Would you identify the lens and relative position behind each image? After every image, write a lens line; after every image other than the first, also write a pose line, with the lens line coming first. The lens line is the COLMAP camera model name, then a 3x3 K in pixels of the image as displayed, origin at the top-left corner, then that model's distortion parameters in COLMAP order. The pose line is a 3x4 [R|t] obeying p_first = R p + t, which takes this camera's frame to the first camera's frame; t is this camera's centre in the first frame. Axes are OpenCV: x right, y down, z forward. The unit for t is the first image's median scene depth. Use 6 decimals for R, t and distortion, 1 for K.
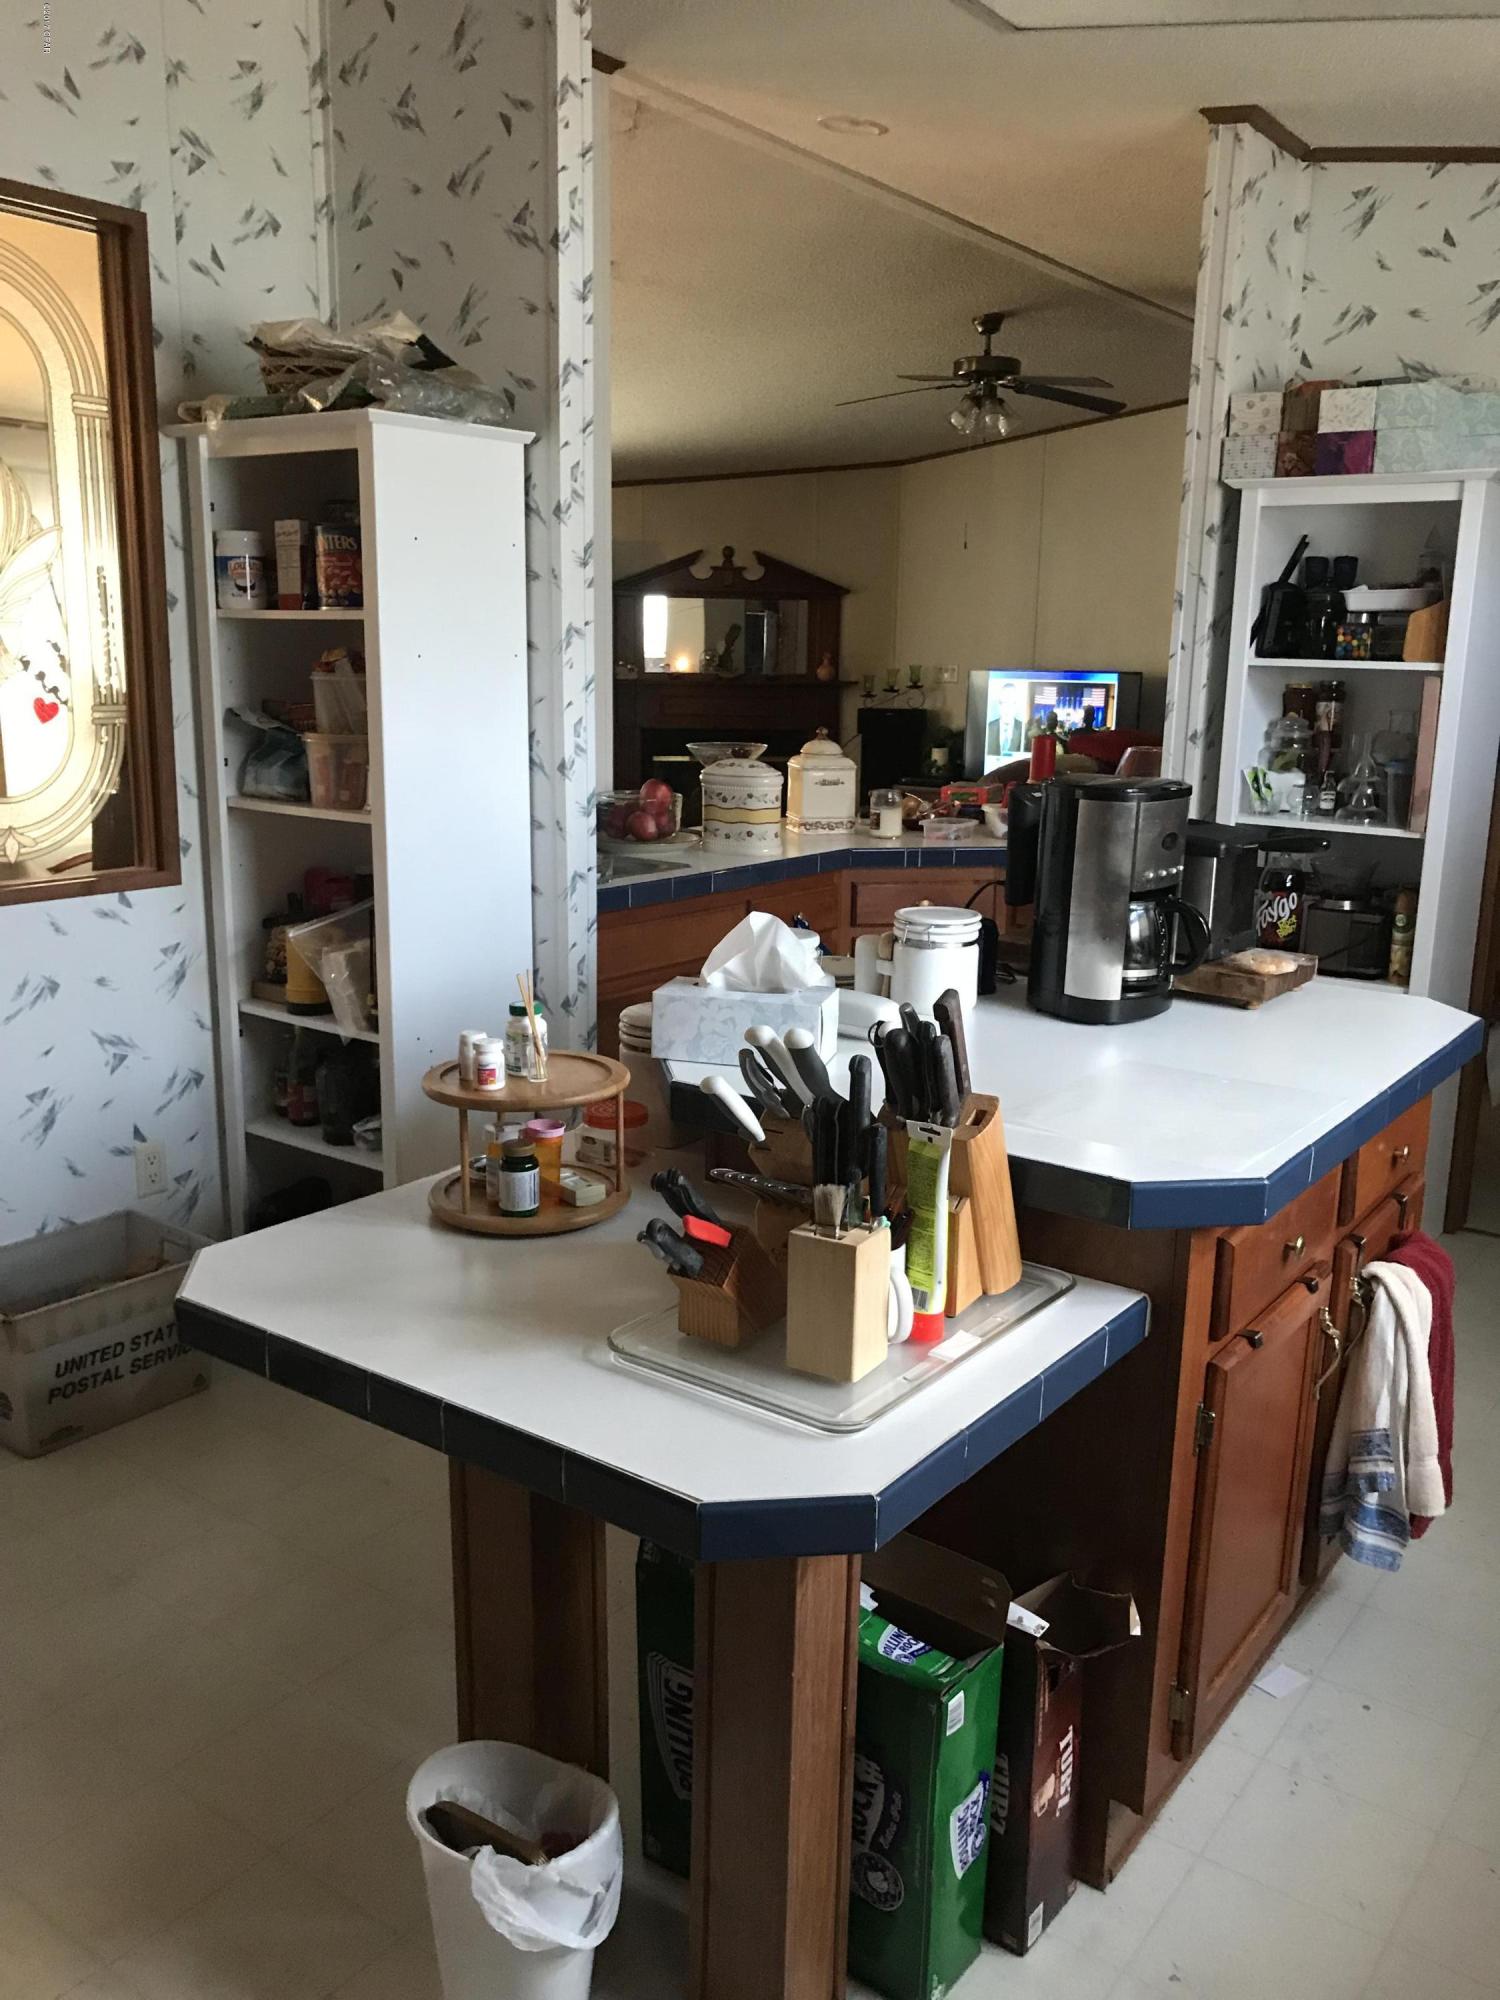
lens RADIAL K [[1655.5, 0, 750.0], [0, 1655.5, 1000.0], [0, 0, 1]] dist [0.016812, 0.000475]
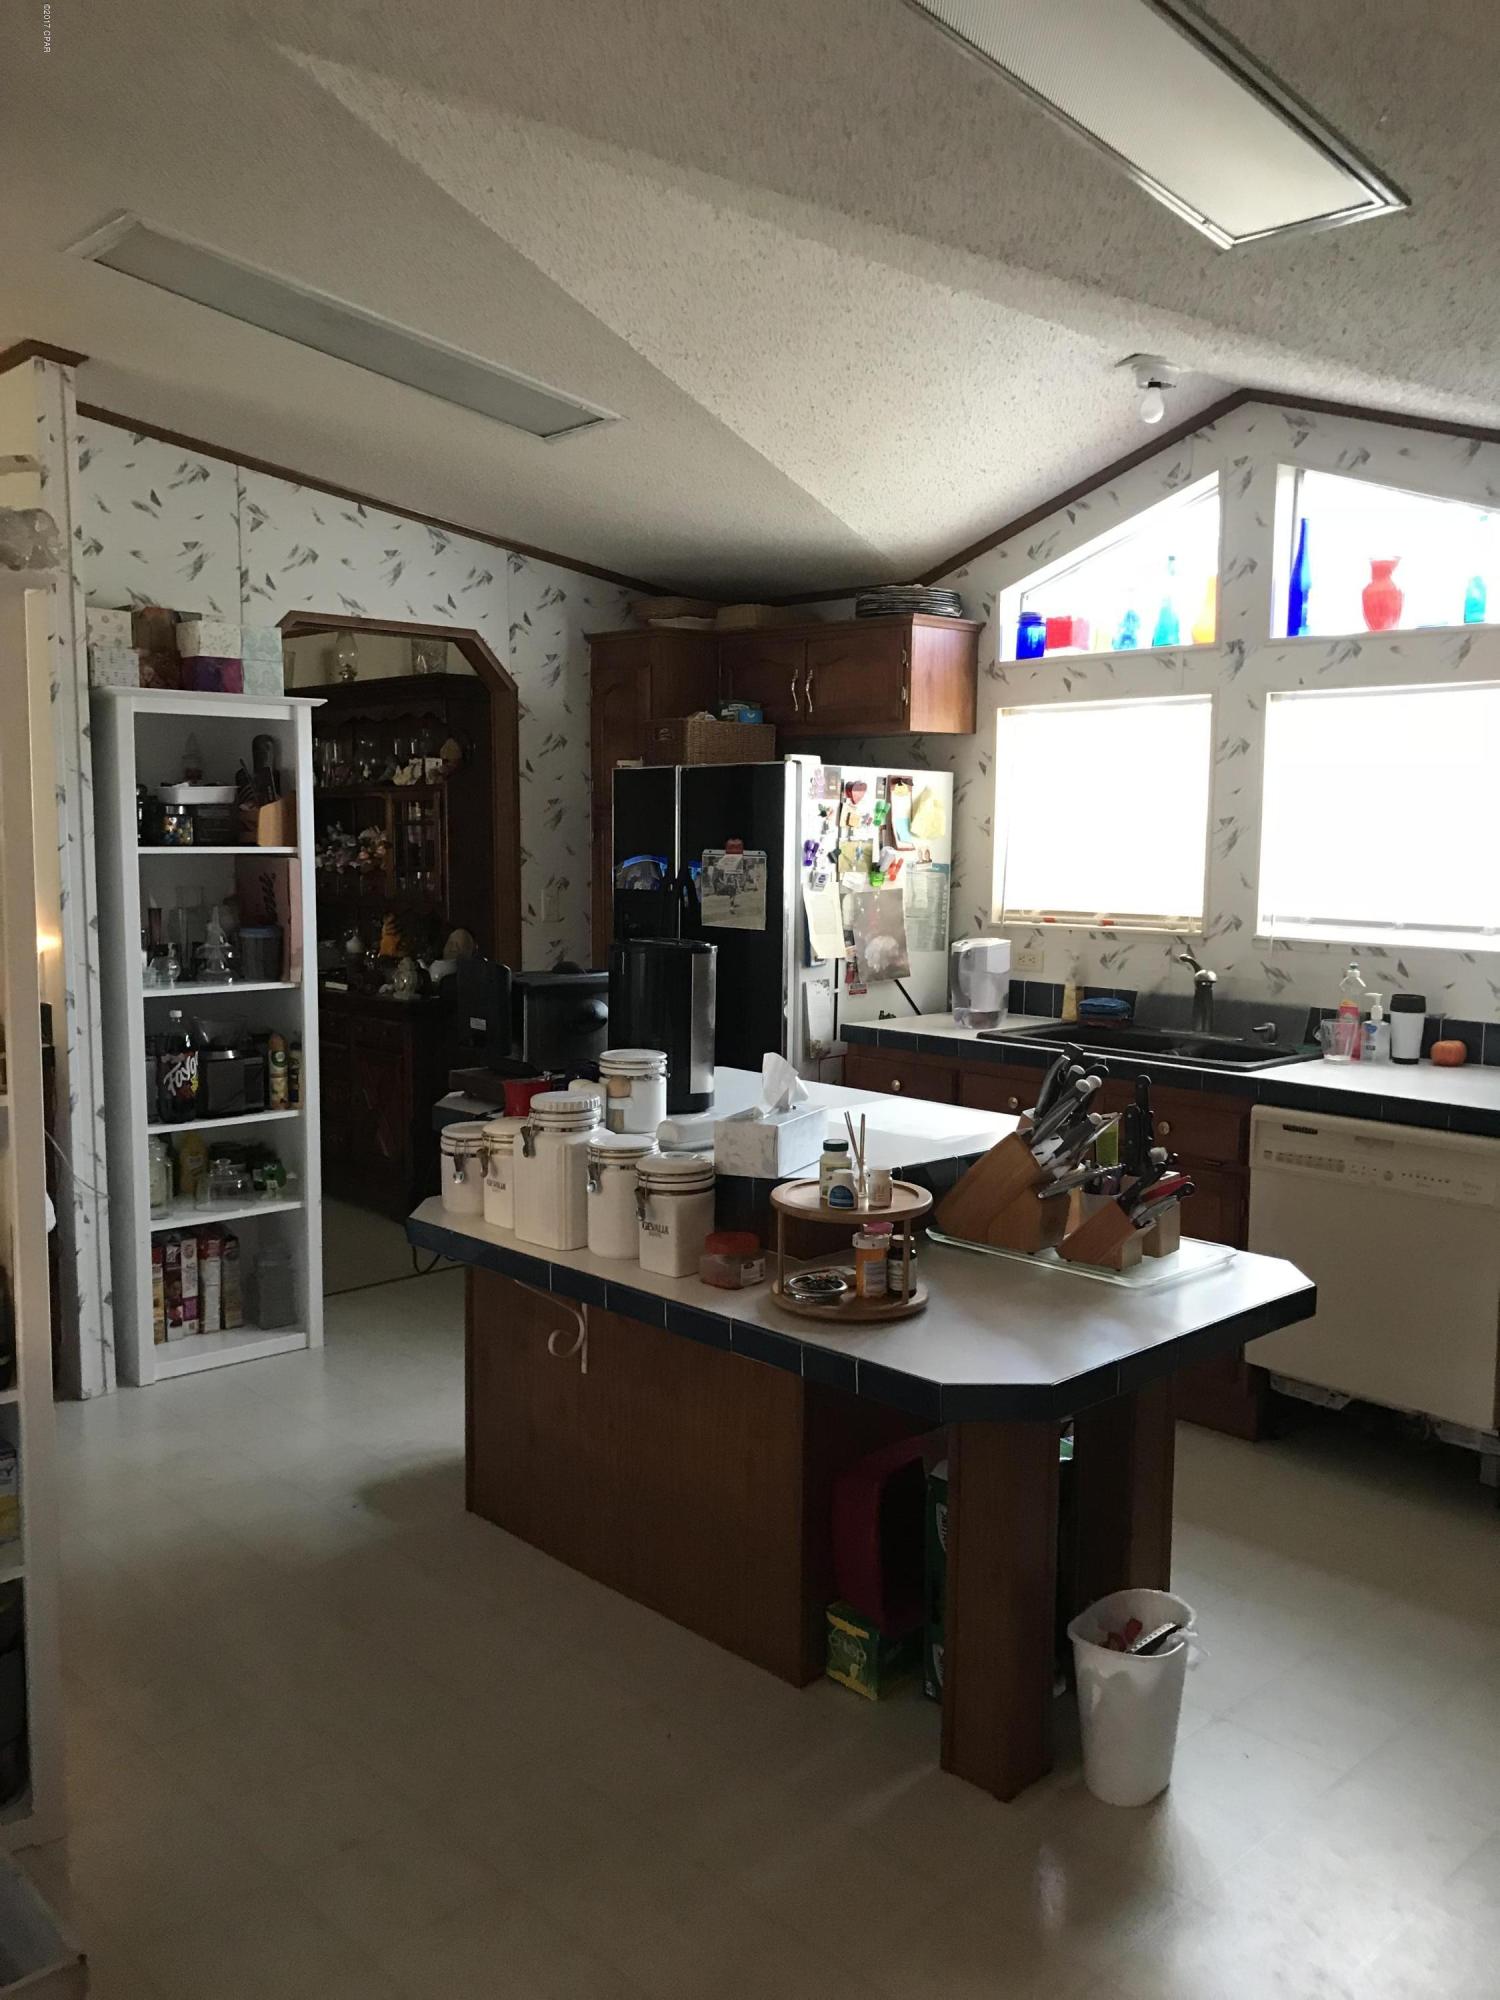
lens RADIAL K [[1655.5, 0, 750.0], [0, 1655.5, 1000.0], [0, 0, 1]] dist [0.016812, 0.000475]
pose [[0.195512, -0.120829, 0.973229, -0.707101], [0.210644, 0.974393, 0.078658, -0.110933], [-0.957812, 0.189626, 0.215958, 0.405002]]
